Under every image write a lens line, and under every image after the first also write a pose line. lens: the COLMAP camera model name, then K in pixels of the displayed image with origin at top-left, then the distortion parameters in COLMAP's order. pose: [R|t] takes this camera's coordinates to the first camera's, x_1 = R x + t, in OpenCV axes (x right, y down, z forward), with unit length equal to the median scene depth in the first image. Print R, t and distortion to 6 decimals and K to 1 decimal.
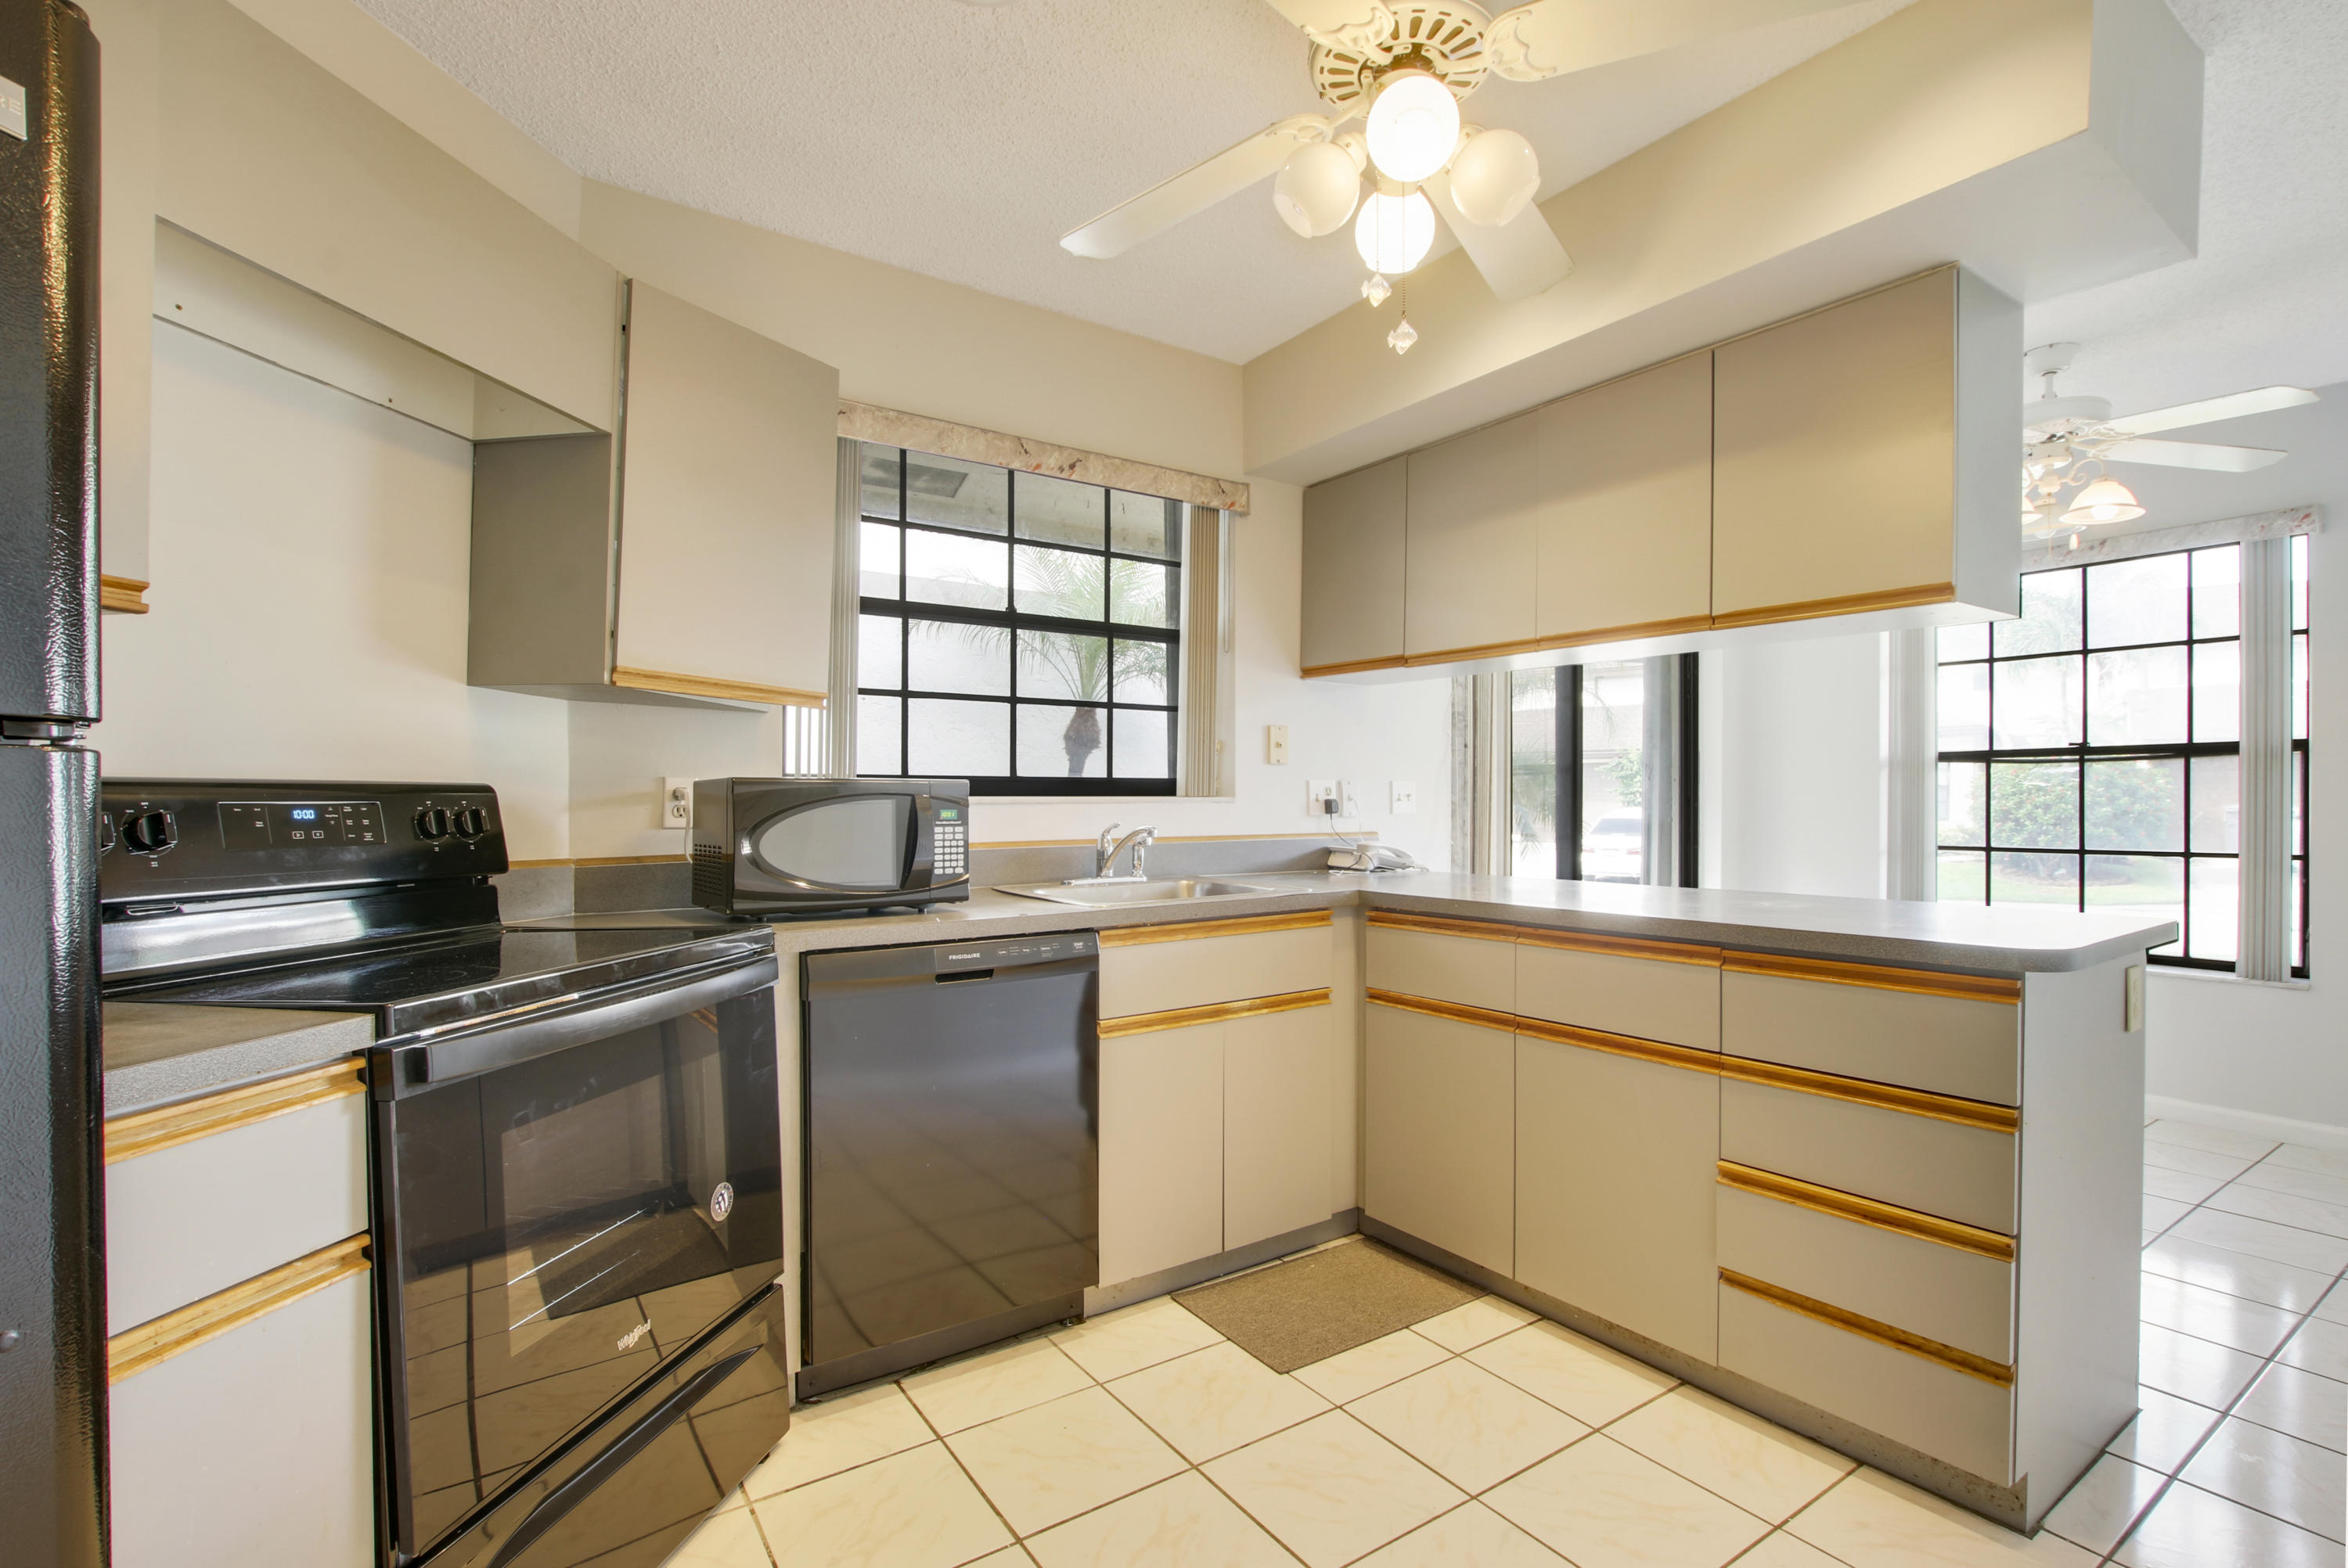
lens RADIAL K [[1095.3, 0, 1147.1], [0, 1095.3, 787.9], [0, 0, 1]] dist [-0.001623, -0.000209]
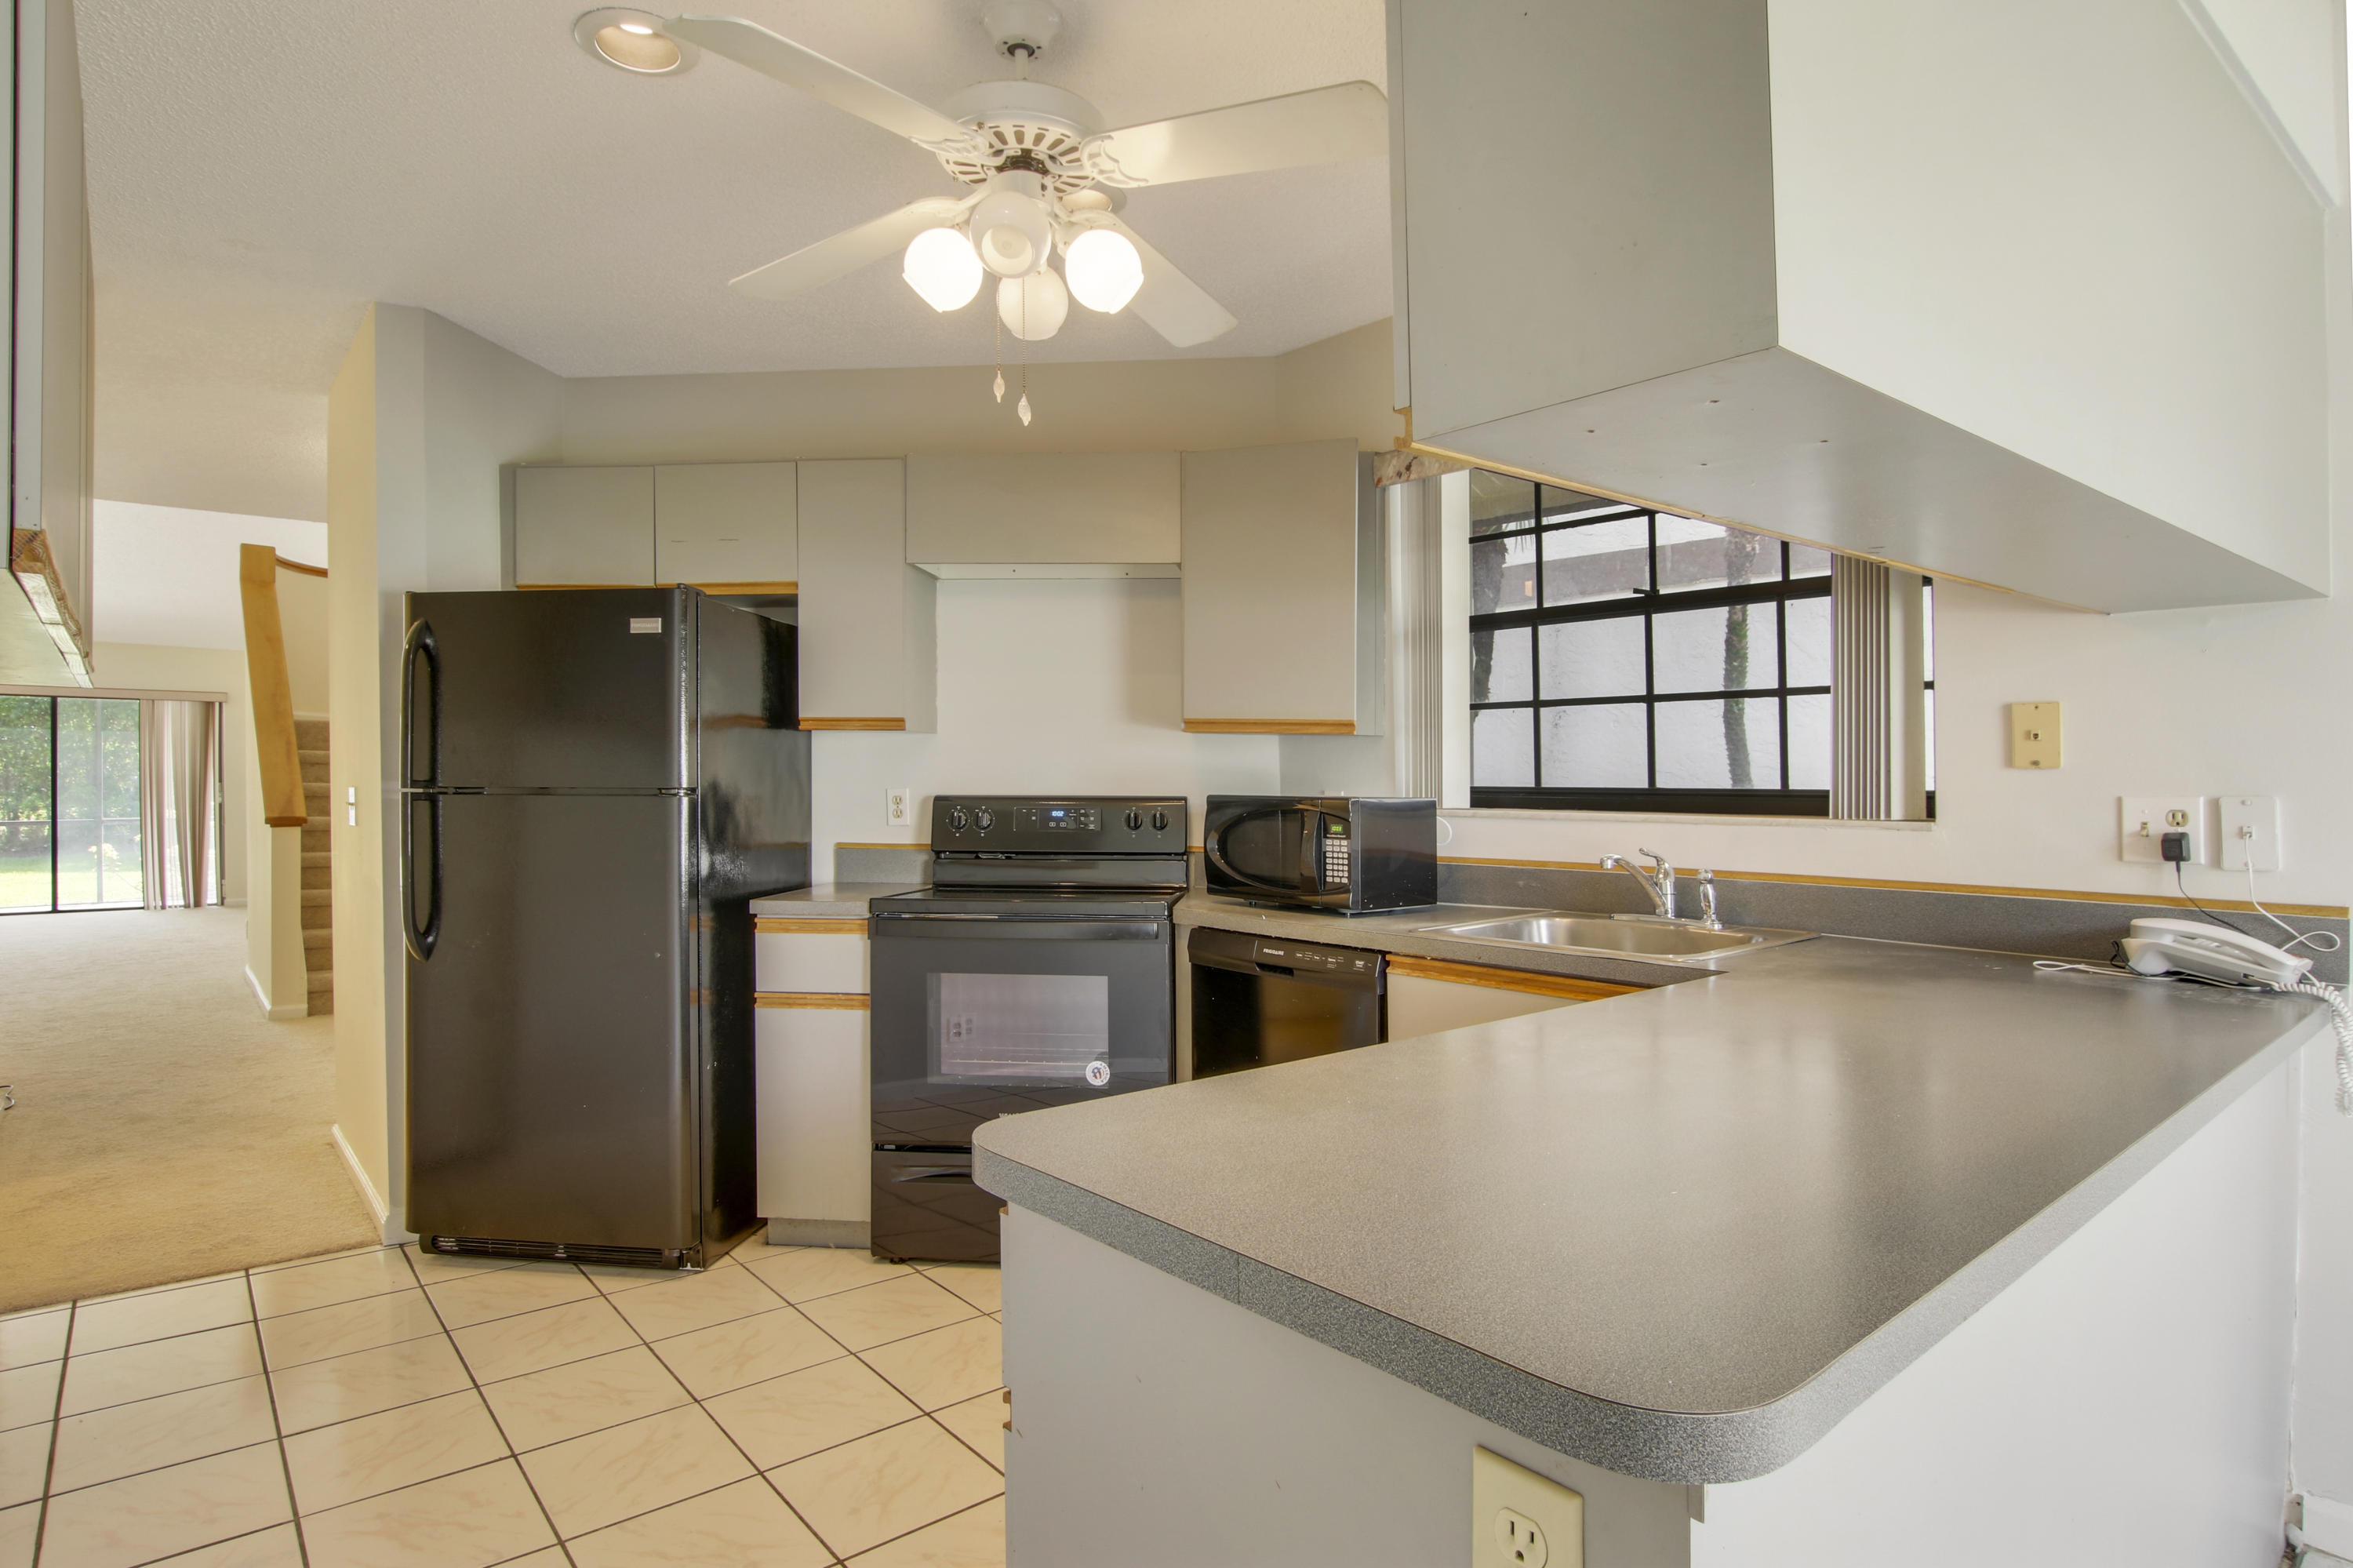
lens RADIAL K [[1097.8, 0, 1149.6], [0, 1097.8, 787.9], [0, 0, 1]] dist [-0.001623, -0.000209]
pose [[0.149386, 0.007438, -0.988751, 0.850417], [0.007756, 0.999932, 0.008694, -0.026740], [0.988749, -0.008967, 0.149318, 0.625887]]
